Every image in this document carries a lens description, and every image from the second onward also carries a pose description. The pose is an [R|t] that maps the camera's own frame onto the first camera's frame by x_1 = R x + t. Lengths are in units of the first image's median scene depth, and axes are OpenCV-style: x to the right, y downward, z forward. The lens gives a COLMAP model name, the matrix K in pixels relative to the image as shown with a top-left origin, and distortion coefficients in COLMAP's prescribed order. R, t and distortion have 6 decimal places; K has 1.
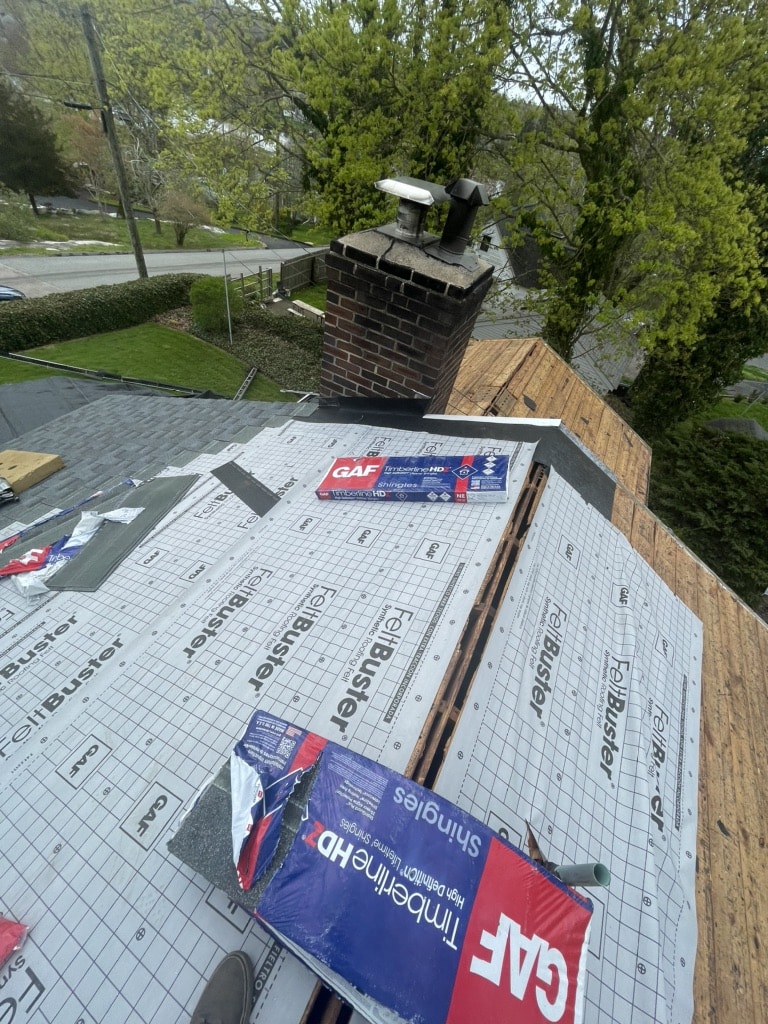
lens RADIAL K [[410.1, 0, 383.2], [0, 410.1, 514.4], [0, 0, 1]] dist [-0.003901, 0.000148]
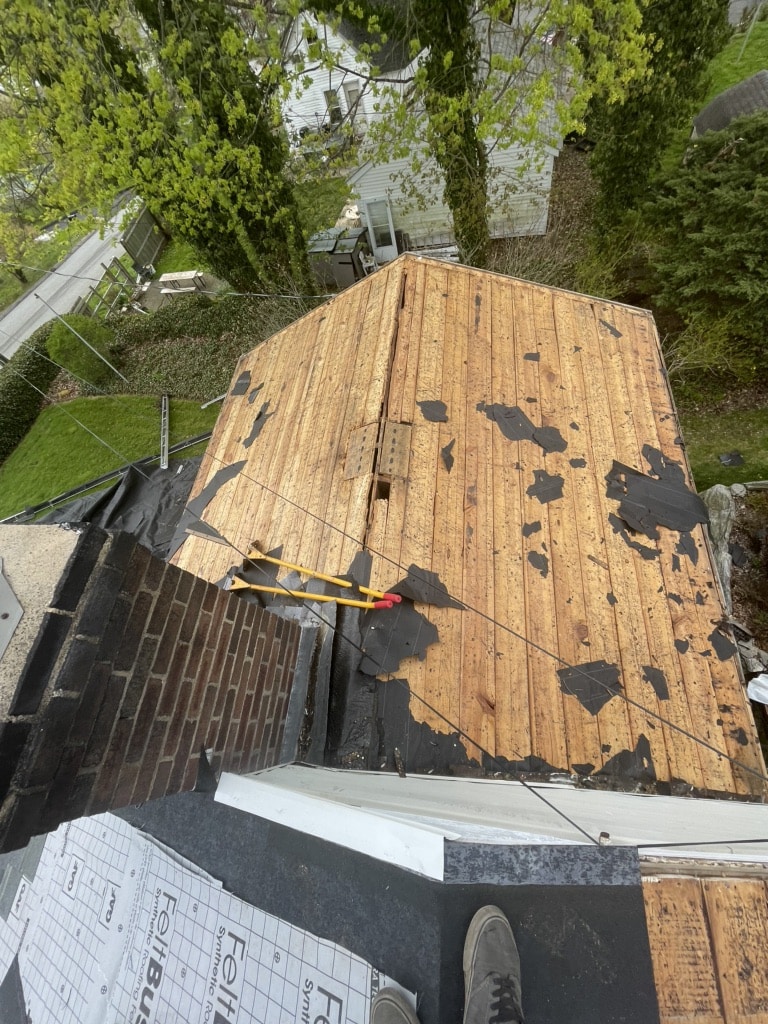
lens RADIAL K [[410.1, 0, 388.3], [0, 410.1, 512.3], [0, 0, 1]] dist [-0.003901, 0.000148]
pose [[0.852349, -0.497670, -0.160705, 0.533717], [0.522460, 0.823923, 0.219512, -0.523653], [0.023164, -0.271062, 0.962283, 0.622726]]
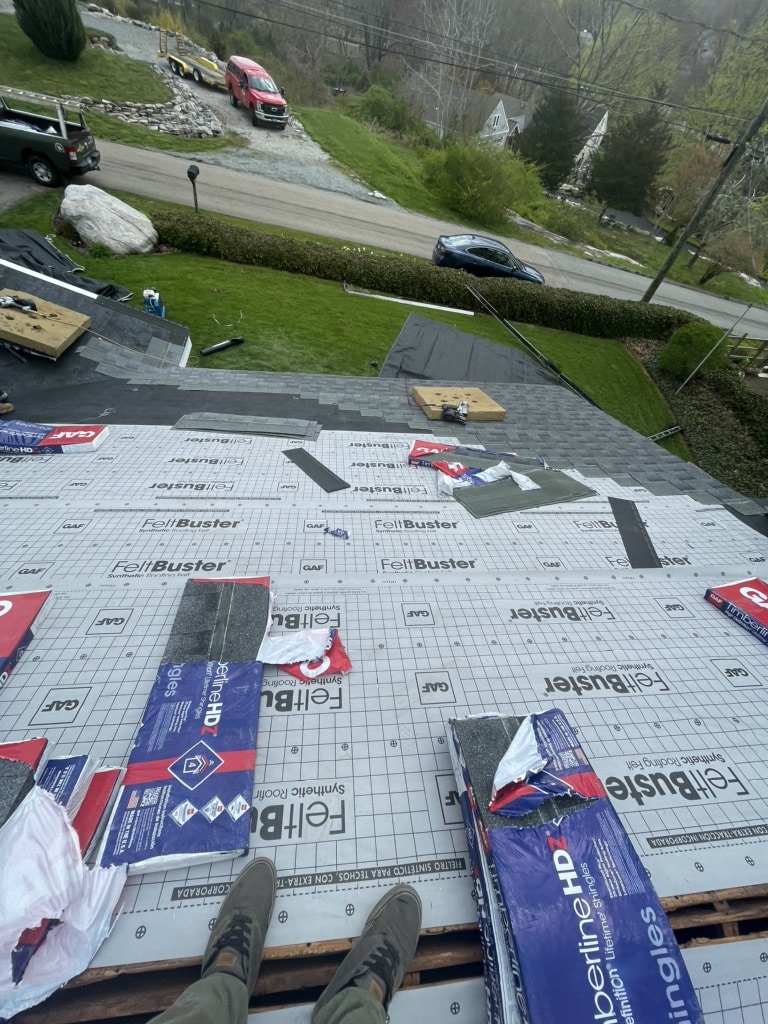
lens RADIAL K [[410.1, 0, 385.2], [0, 410.1, 512.4], [0, 0, 1]] dist [-0.003901, 0.000148]
pose [[0.530689, 0.618462, -0.579546, -0.104020], [-0.640912, 0.740262, 0.203089, 0.072615], [0.554619, 0.263661, 0.789228, -0.098433]]
